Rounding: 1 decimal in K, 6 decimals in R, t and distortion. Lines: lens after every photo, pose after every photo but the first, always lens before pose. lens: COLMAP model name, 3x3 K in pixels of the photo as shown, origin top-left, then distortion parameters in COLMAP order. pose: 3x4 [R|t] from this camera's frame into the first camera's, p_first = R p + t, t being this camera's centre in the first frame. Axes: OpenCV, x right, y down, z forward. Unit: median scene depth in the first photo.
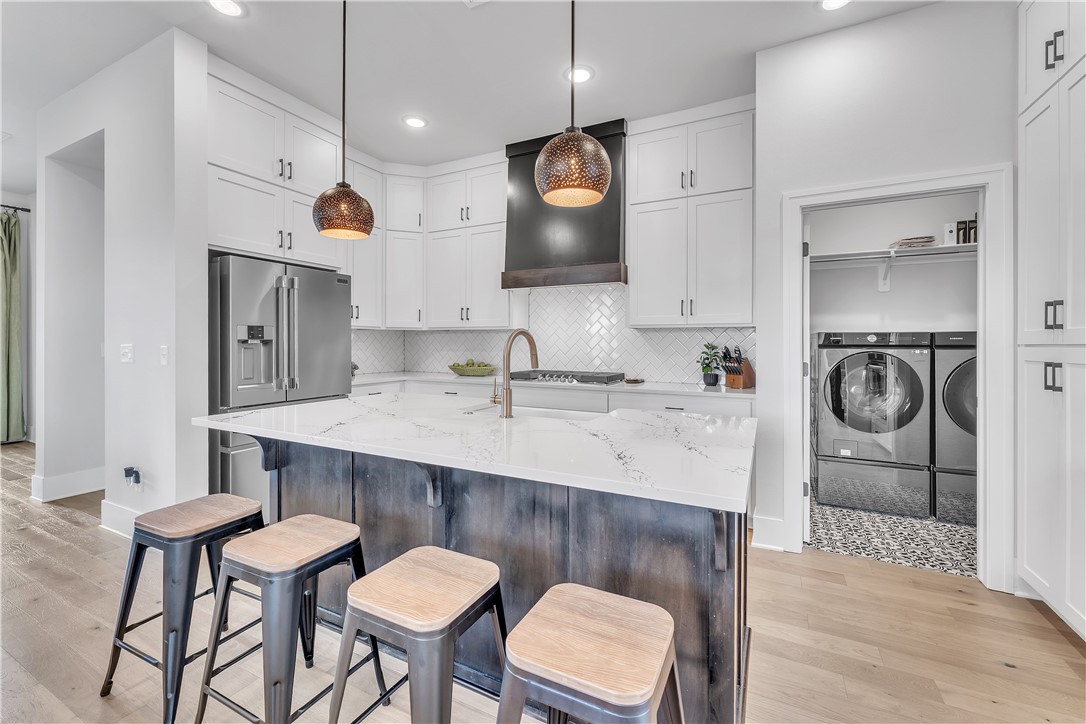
lens RADIAL K [[456.7, 0, 532.5], [0, 456.7, 342.7], [0, 0, 1]] dist [-0.000825, -0.000227]
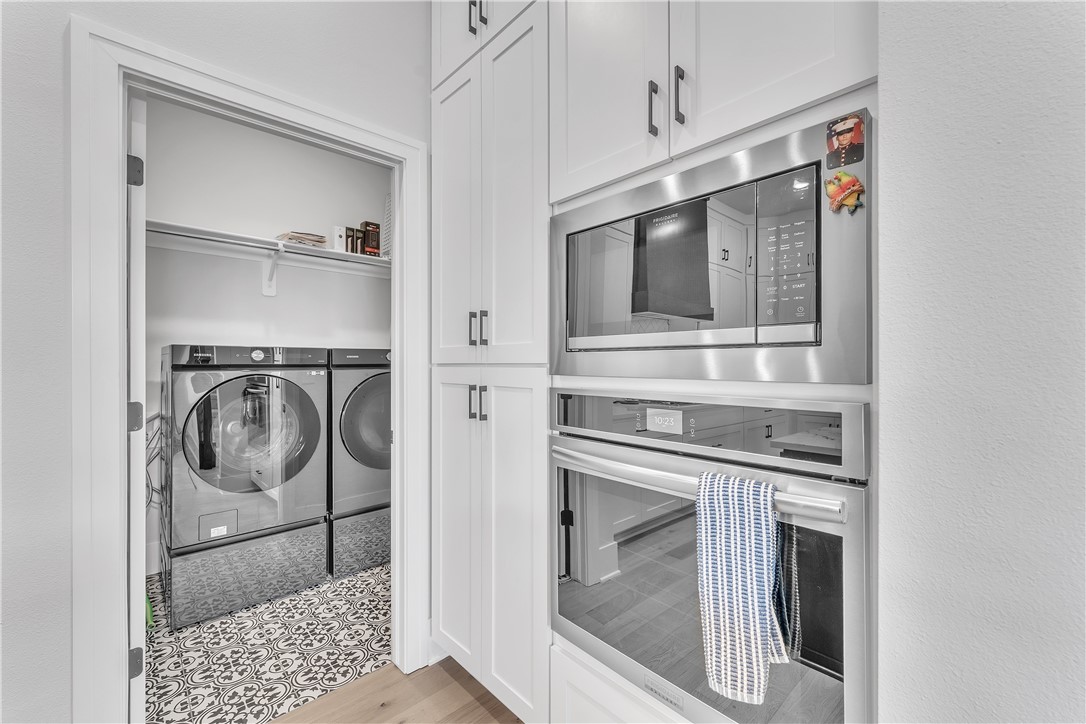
lens RADIAL K [[450.0, 0, 551.1], [0, 450.0, 364.5], [0, 0, 1]] dist [0.000366, 0.000040]
pose [[0.324204, -0.002708, 0.945983, 0.250133], [-0.002301, 0.999991, 0.003652, 0.001260], [-0.945984, -0.003360, 0.324194, 0.369744]]
